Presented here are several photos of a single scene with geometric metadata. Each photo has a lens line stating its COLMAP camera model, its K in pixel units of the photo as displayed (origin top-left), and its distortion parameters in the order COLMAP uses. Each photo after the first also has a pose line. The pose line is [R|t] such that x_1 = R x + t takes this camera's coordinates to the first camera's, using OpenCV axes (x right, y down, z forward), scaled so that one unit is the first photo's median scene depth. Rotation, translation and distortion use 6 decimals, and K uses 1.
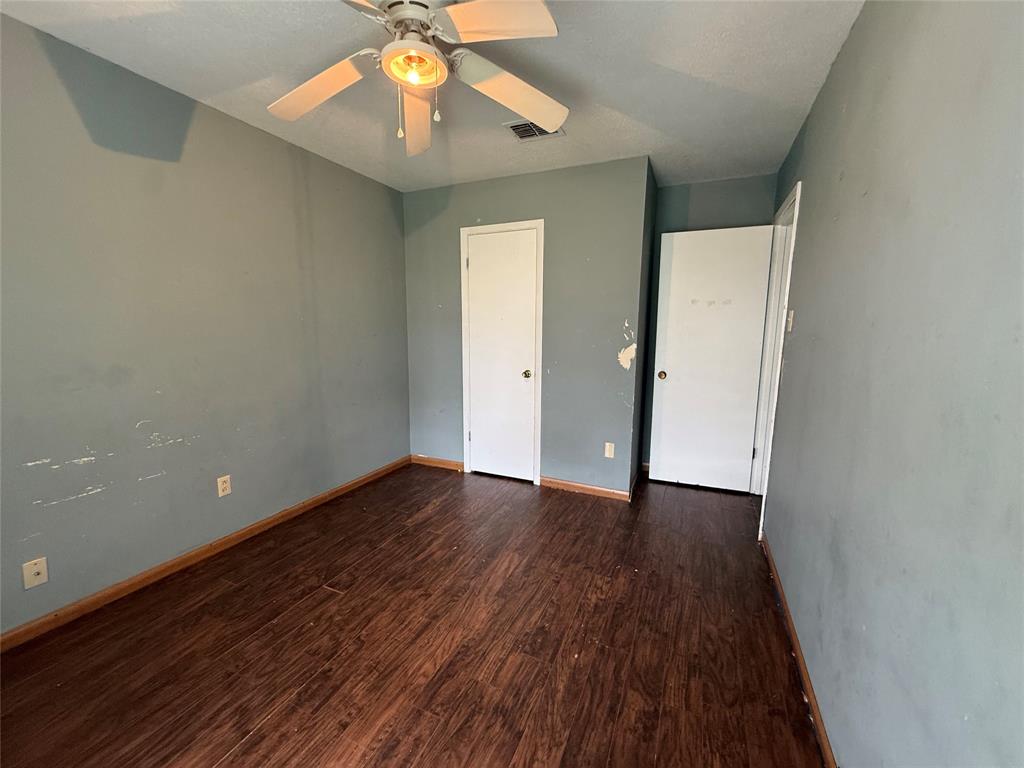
lens RADIAL K [[407.6, 0, 512.3], [0, 407.6, 384.6], [0, 0, 1]] dist [-0.000845, 0.000254]
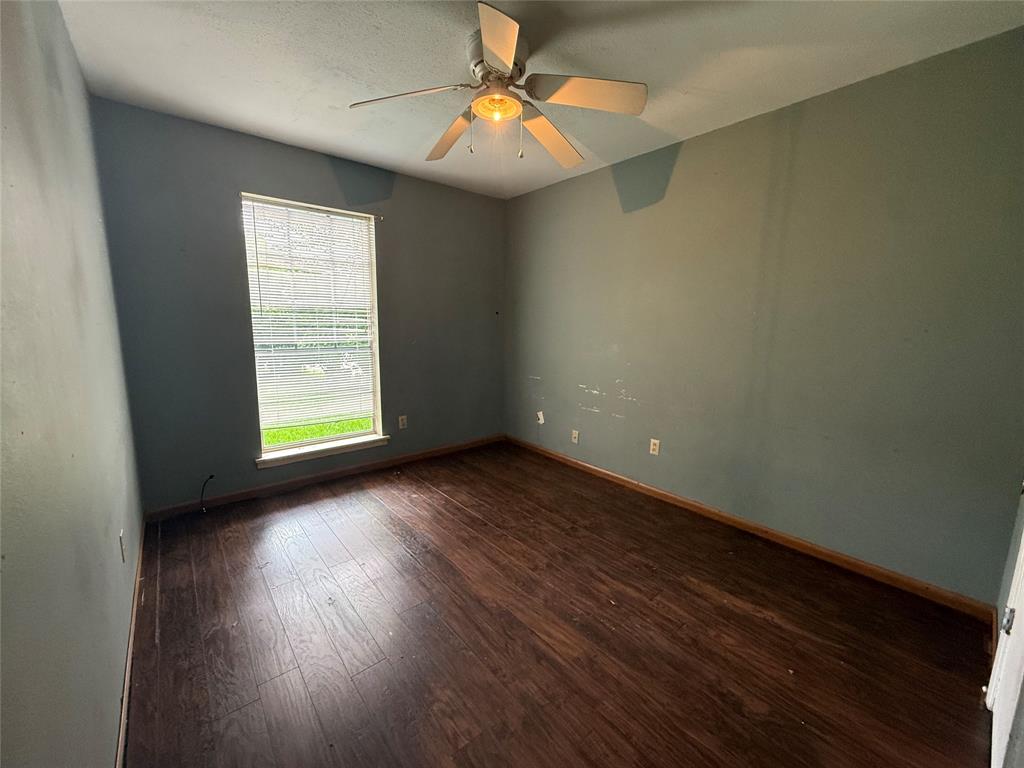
lens RADIAL K [[407.6, 0, 511.6], [0, 407.6, 385.5], [0, 0, 1]] dist [-0.000845, 0.000254]
pose [[-0.427674, 0.123418, -0.895468, 0.643949], [-0.154673, 0.966034, 0.207015, -0.141109], [0.890602, 0.227039, -0.394058, 1.143882]]
